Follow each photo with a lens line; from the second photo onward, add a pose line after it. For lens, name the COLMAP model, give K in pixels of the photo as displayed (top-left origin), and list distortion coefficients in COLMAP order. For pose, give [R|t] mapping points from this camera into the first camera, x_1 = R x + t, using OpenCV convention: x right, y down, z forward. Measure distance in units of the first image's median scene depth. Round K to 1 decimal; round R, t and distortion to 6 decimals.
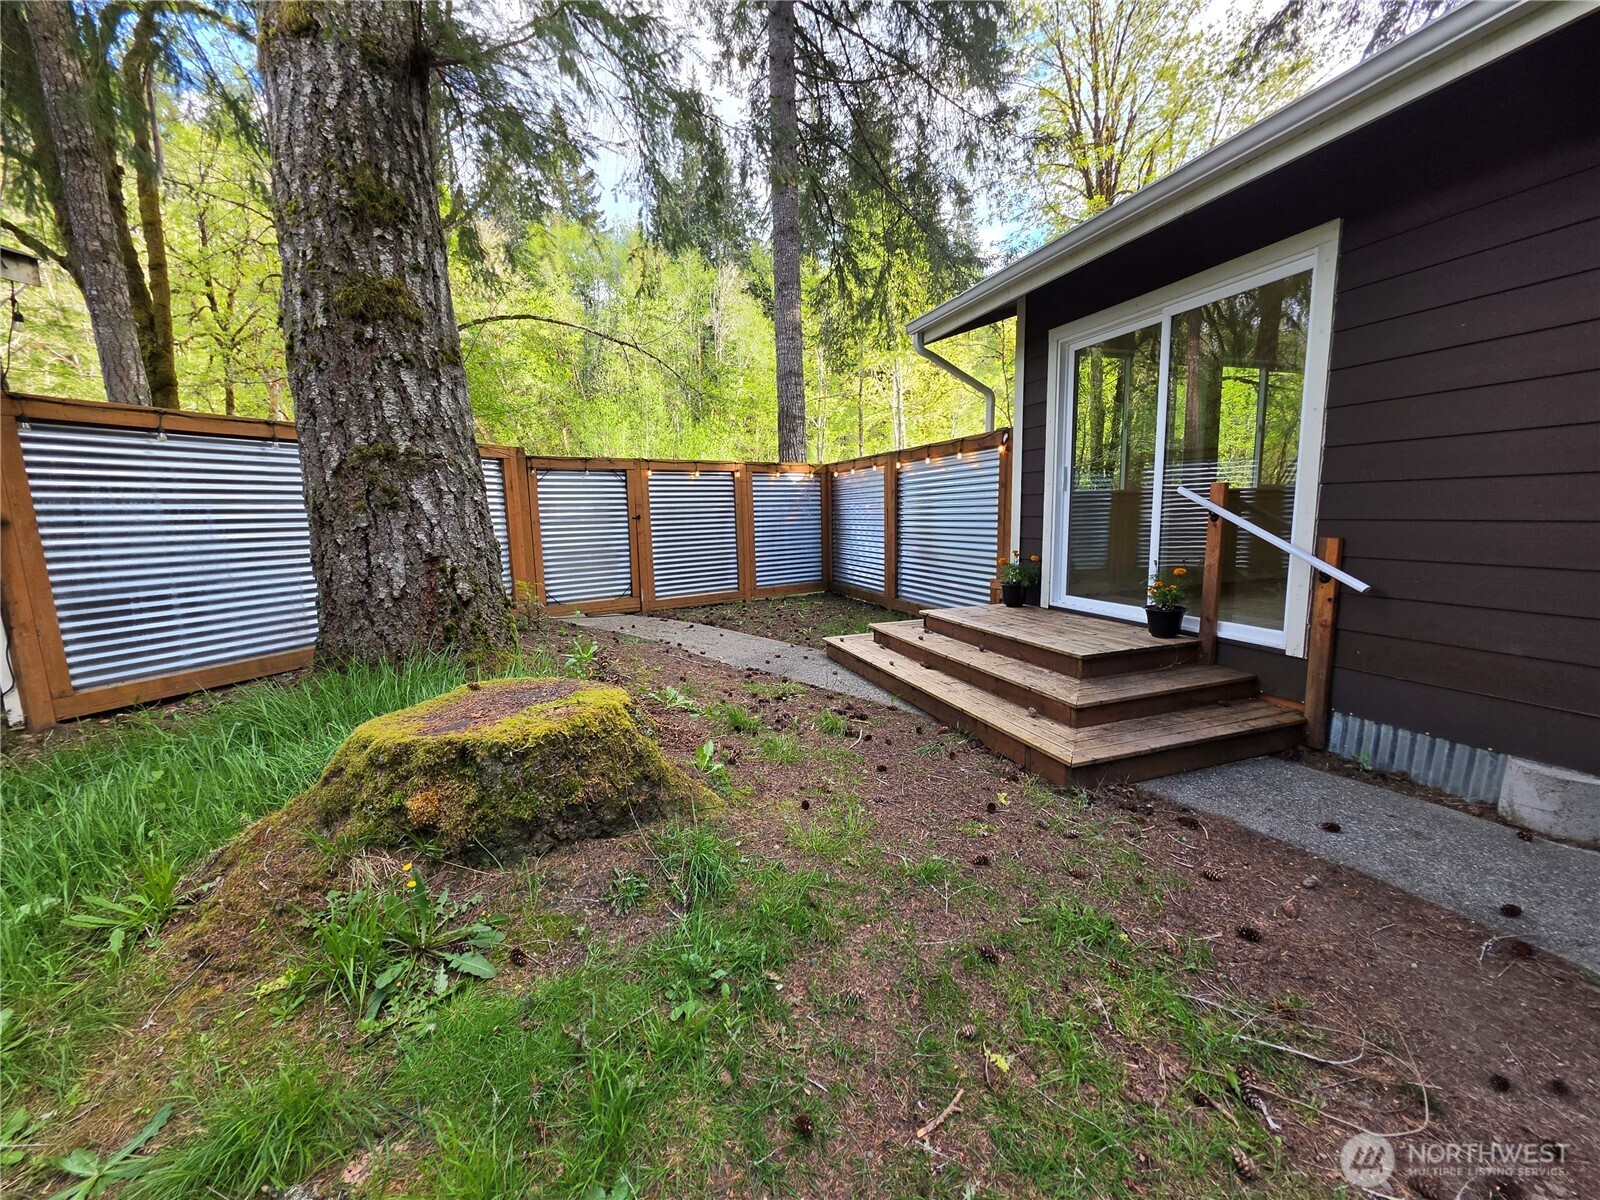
lens RADIAL K [[647.7, 0, 808.9], [0, 647.7, 605.5], [0, 0, 1]] dist [-0.004312, 0.000953]
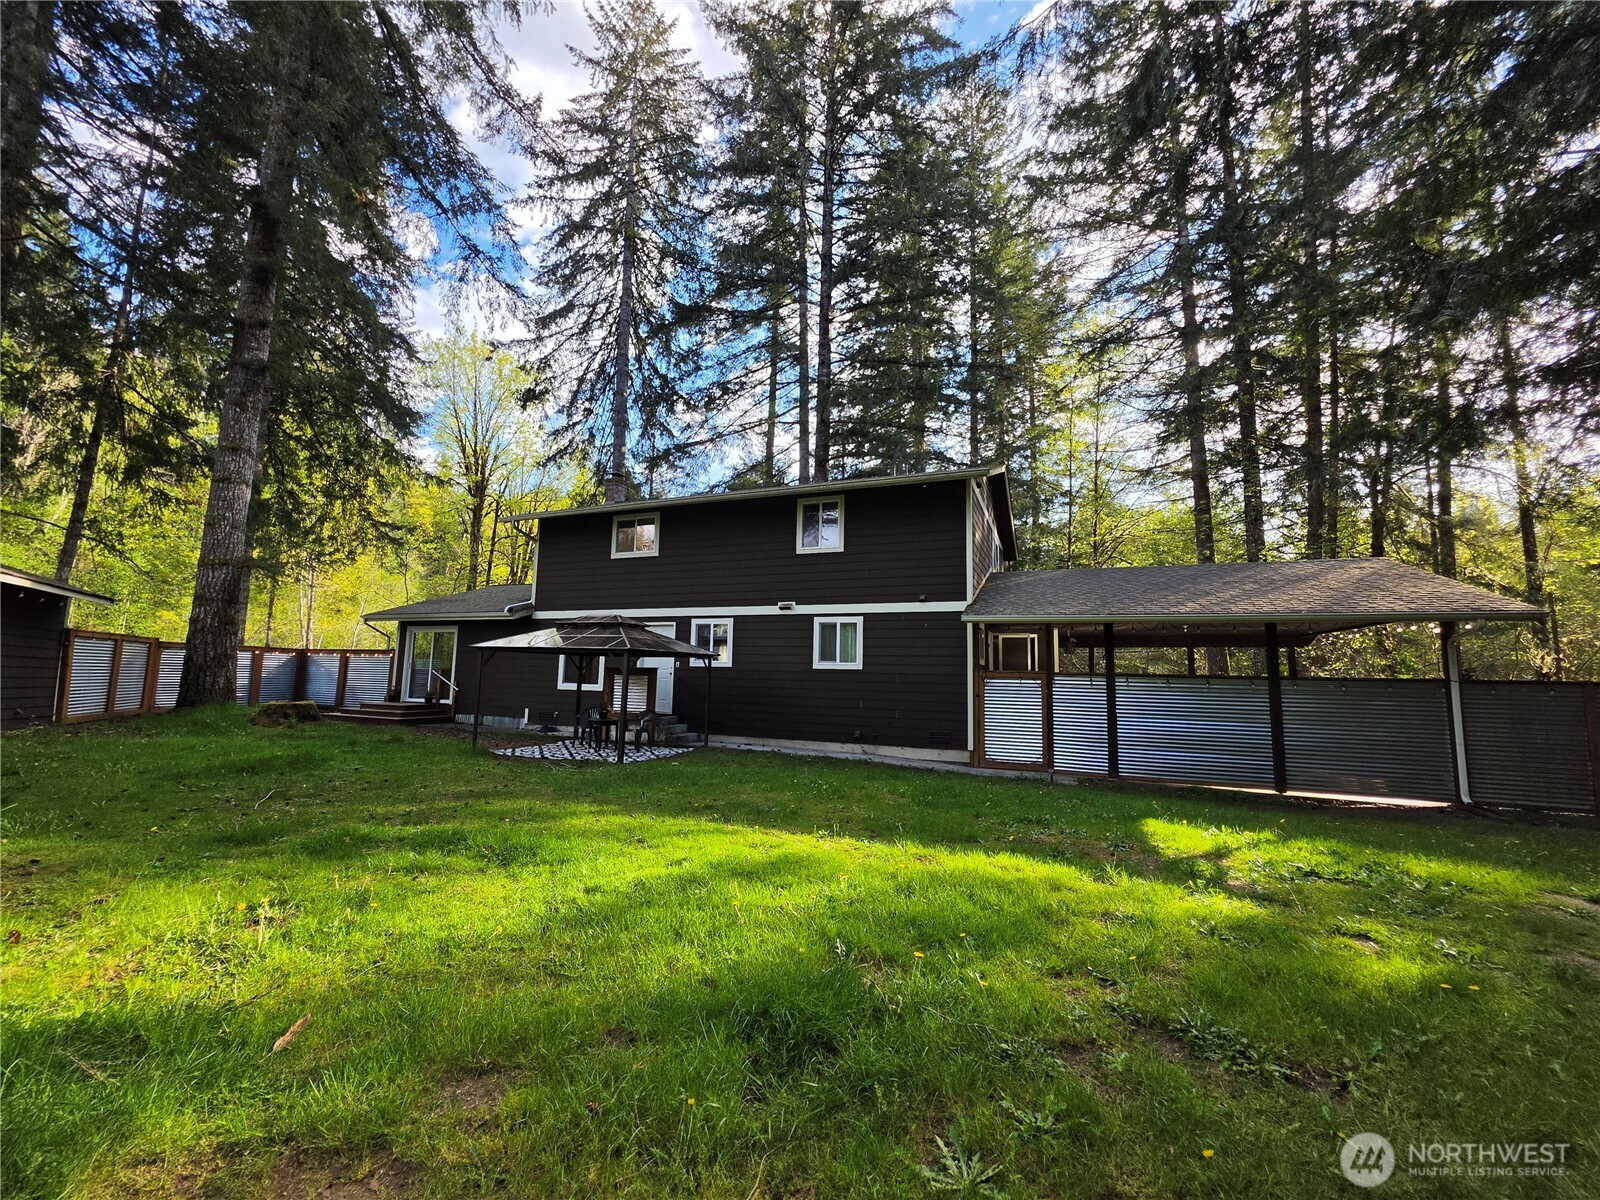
lens RADIAL K [[647.7, 0, 808.9], [0, 647.7, 605.5], [0, 0, 1]] dist [-0.004312, 0.000953]
pose [[0.674249, 0.105631, 0.730910, -0.687443], [0.073822, 0.975120, -0.209023, 0.348357], [-0.734805, 0.194891, 0.649676, -2.697052]]
